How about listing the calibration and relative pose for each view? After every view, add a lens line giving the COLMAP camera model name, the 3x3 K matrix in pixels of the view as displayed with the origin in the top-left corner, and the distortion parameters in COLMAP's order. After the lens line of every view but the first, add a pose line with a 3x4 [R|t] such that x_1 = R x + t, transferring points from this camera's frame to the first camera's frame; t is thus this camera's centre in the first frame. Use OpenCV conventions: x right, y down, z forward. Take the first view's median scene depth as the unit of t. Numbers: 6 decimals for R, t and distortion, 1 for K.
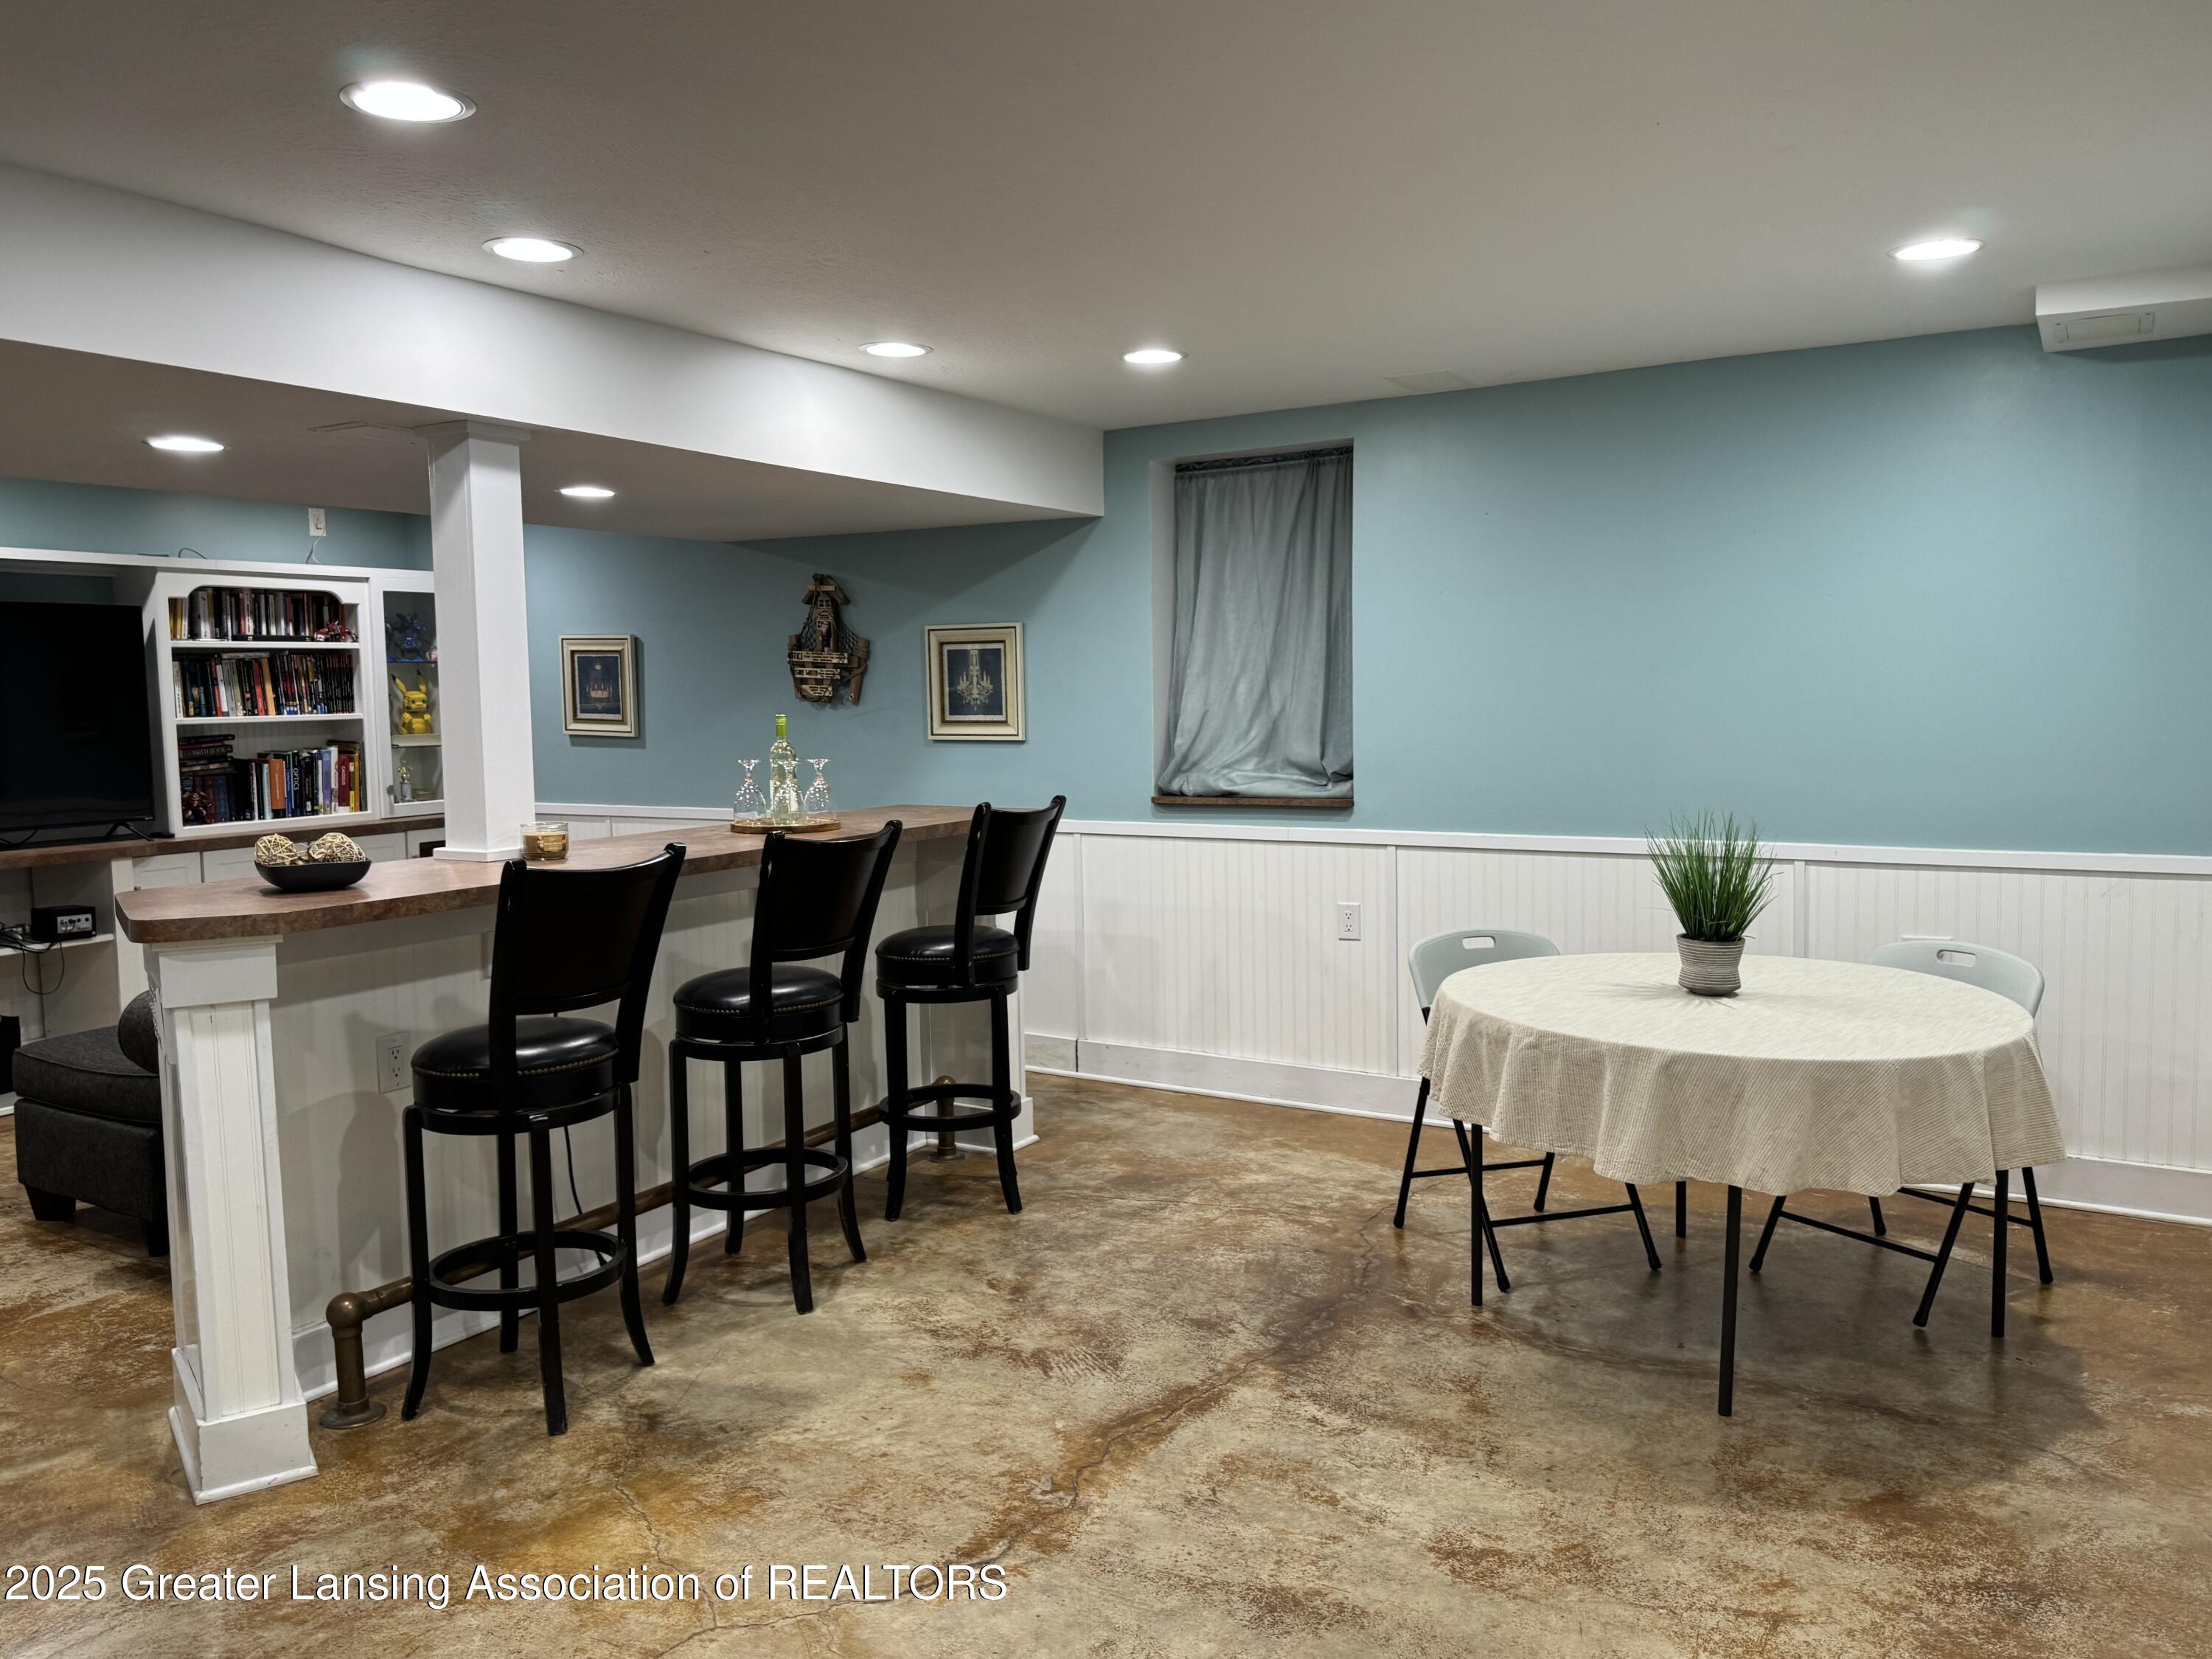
lens RADIAL K [[1675.8, 0, 1112.7], [0, 1675.8, 825.9], [0, 0, 1]] dist [0.069945, -0.087295]
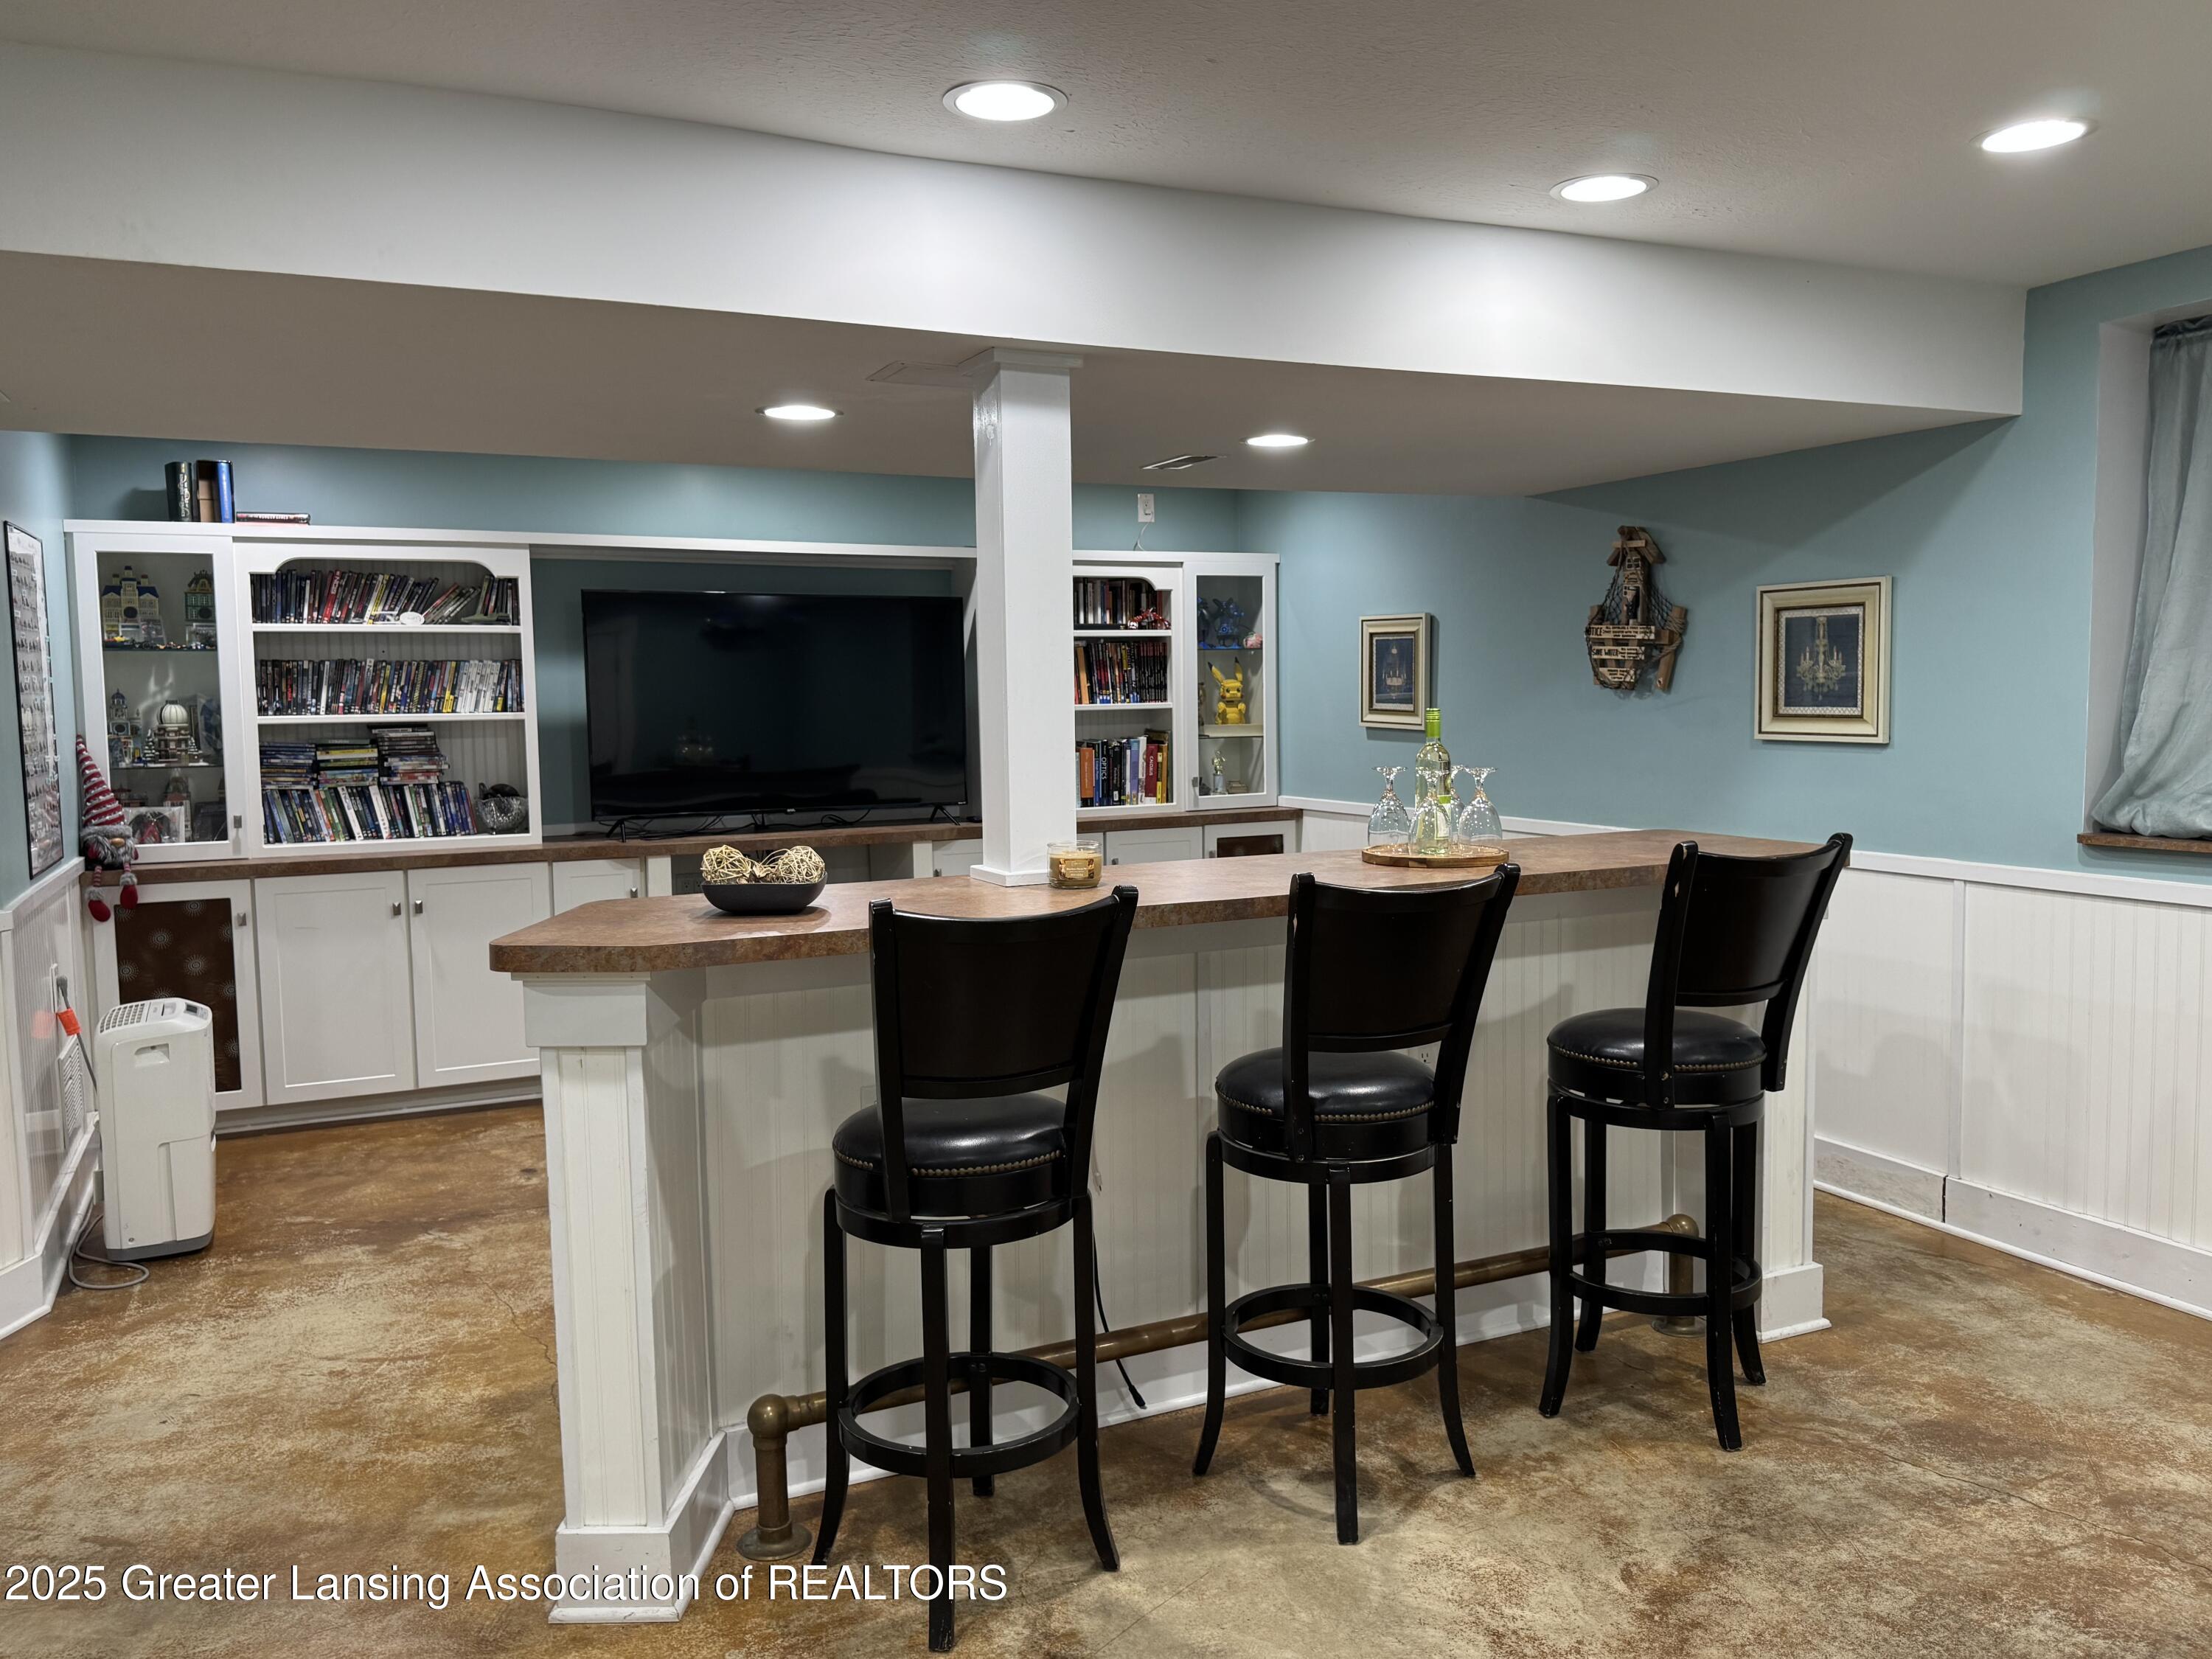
lens RADIAL K [[1675.8, 0, 1102.7], [0, 1675.8, 822.2], [0, 0, 1]] dist [0.069945, -0.087295]
pose [[0.824312, 0.046113, -0.564255, 0.083424], [-0.042499, 0.998905, 0.019547, -0.018360], [0.564539, 0.007867, 0.825369, 0.229858]]
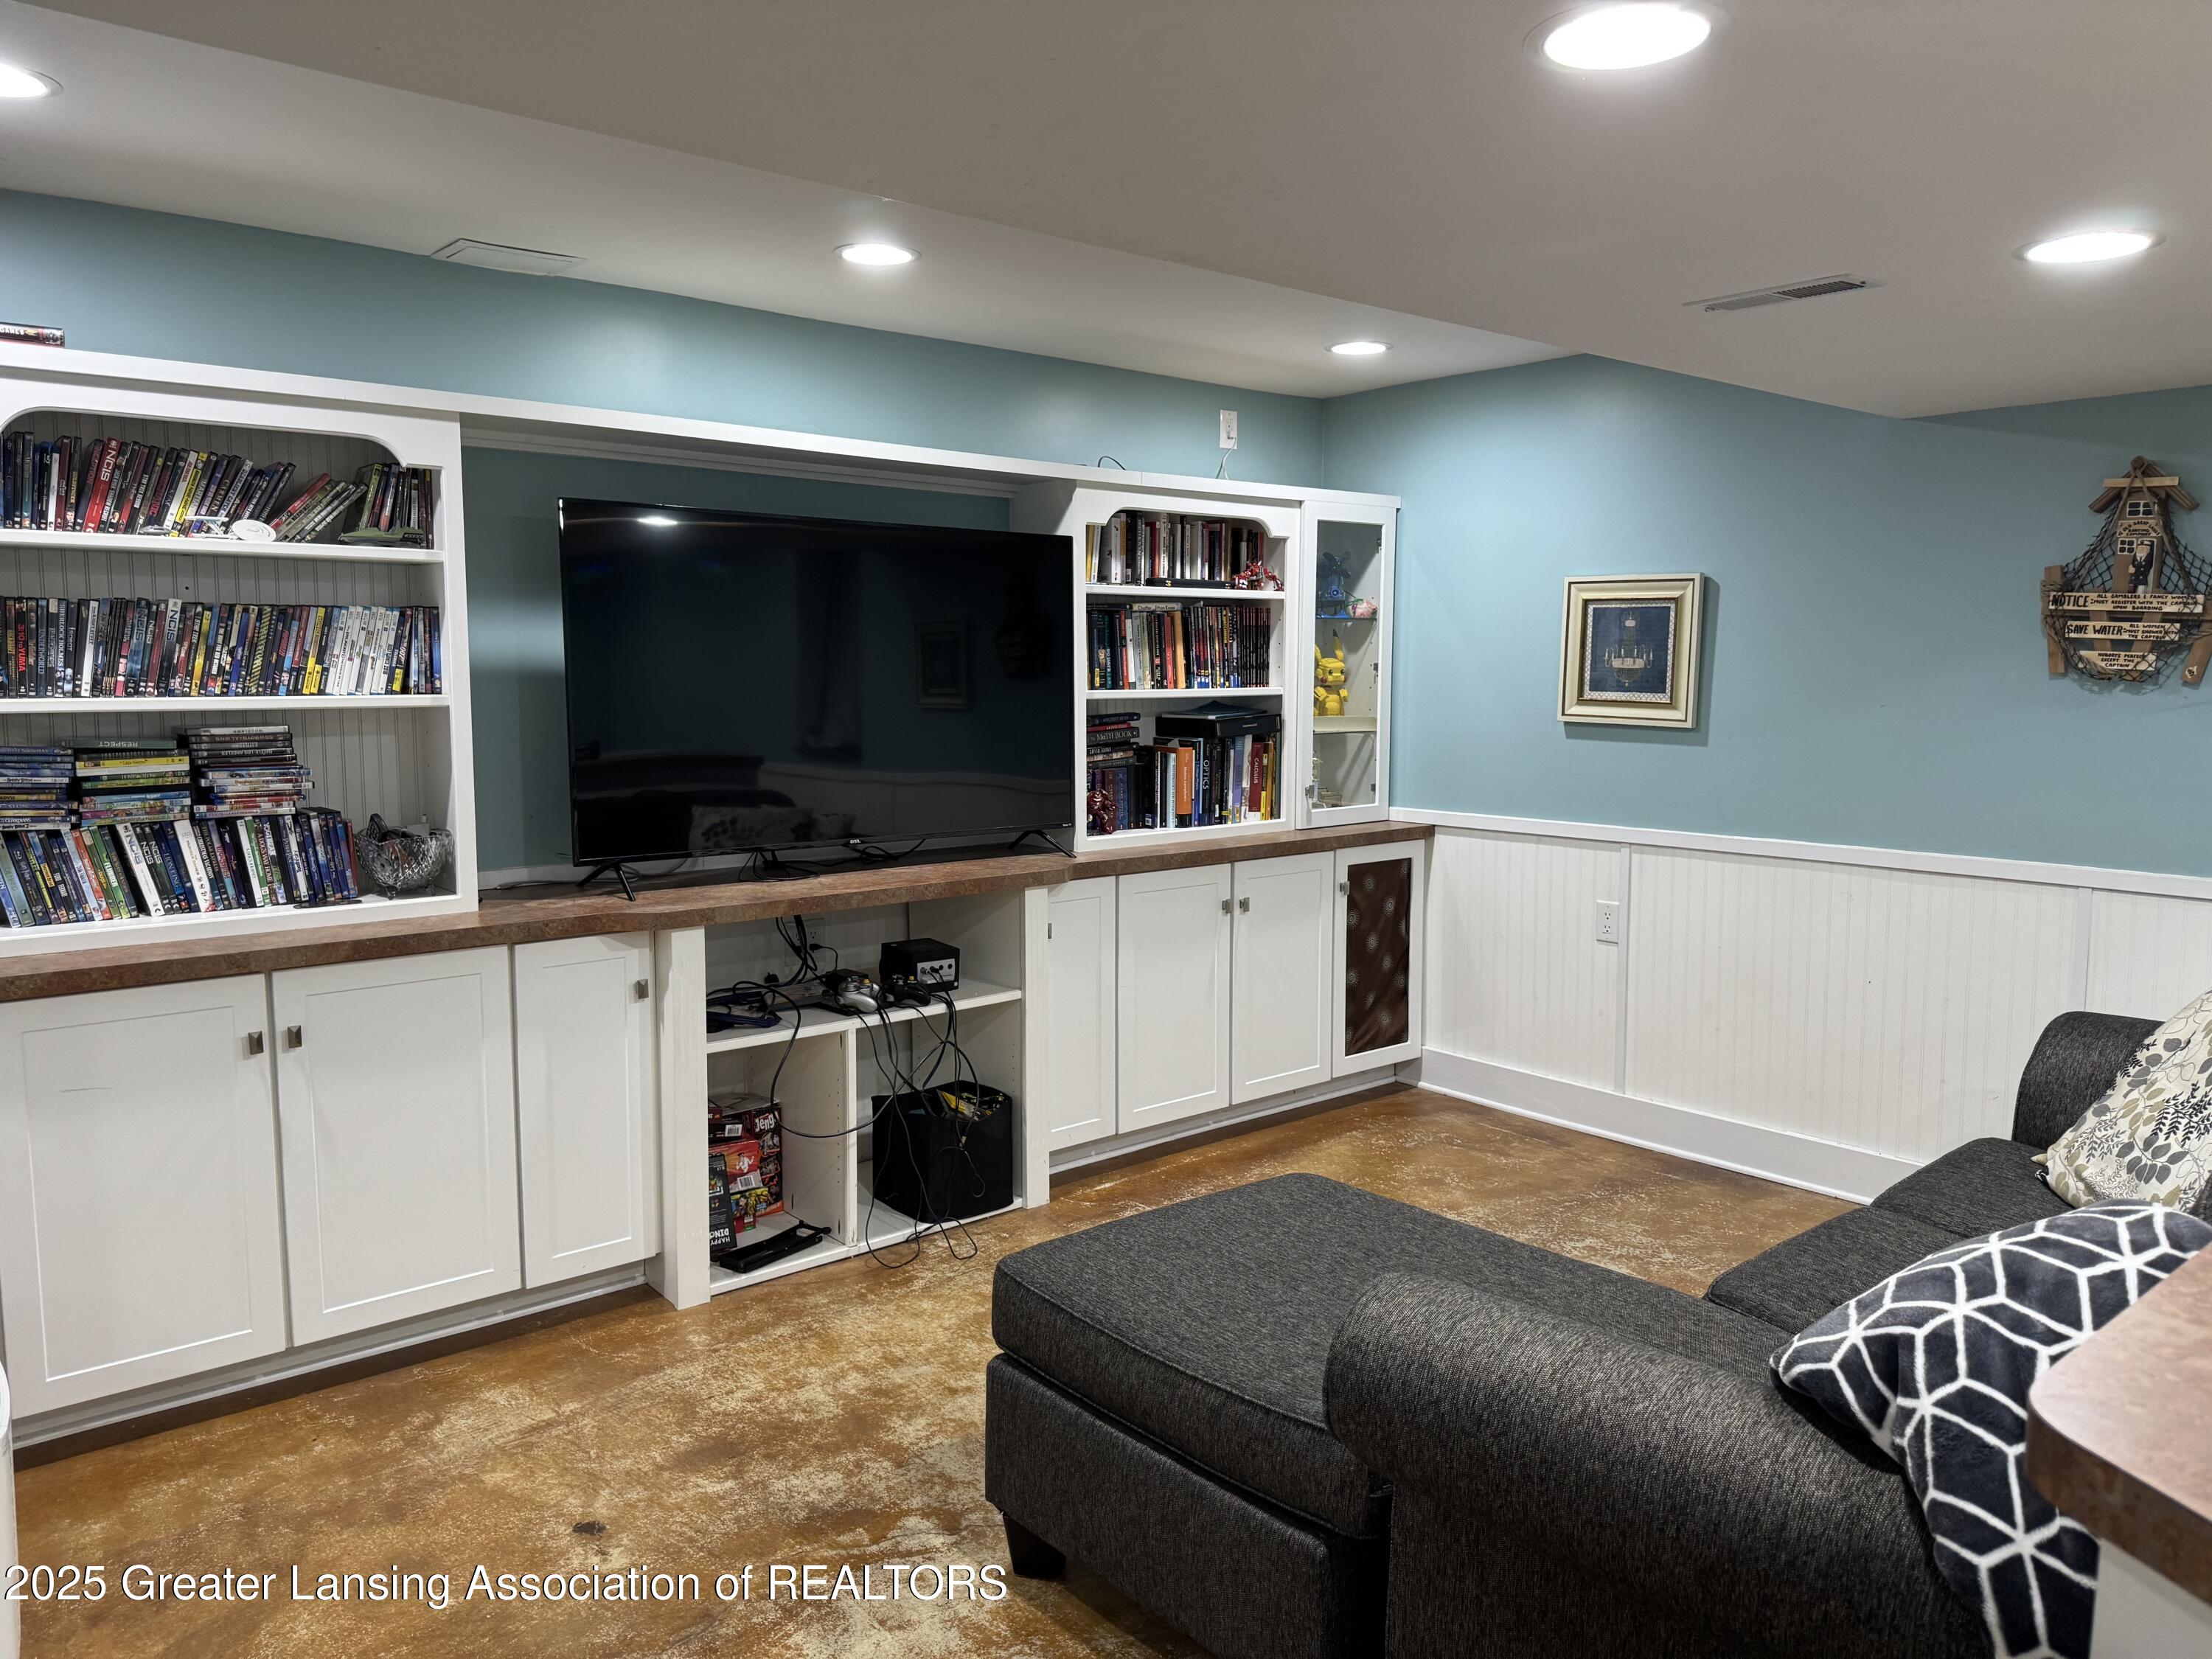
lens RADIAL K [[1554.1, 0, 1090.1], [0, 1554.1, 832.1], [0, 0, 1]] dist [0.041103, -0.037137]
pose [[0.941636, 0.050128, -0.332878, -0.359417], [-0.040573, 0.998542, 0.035599, -0.029412], [0.334177, -0.020015, 0.942298, 0.408940]]
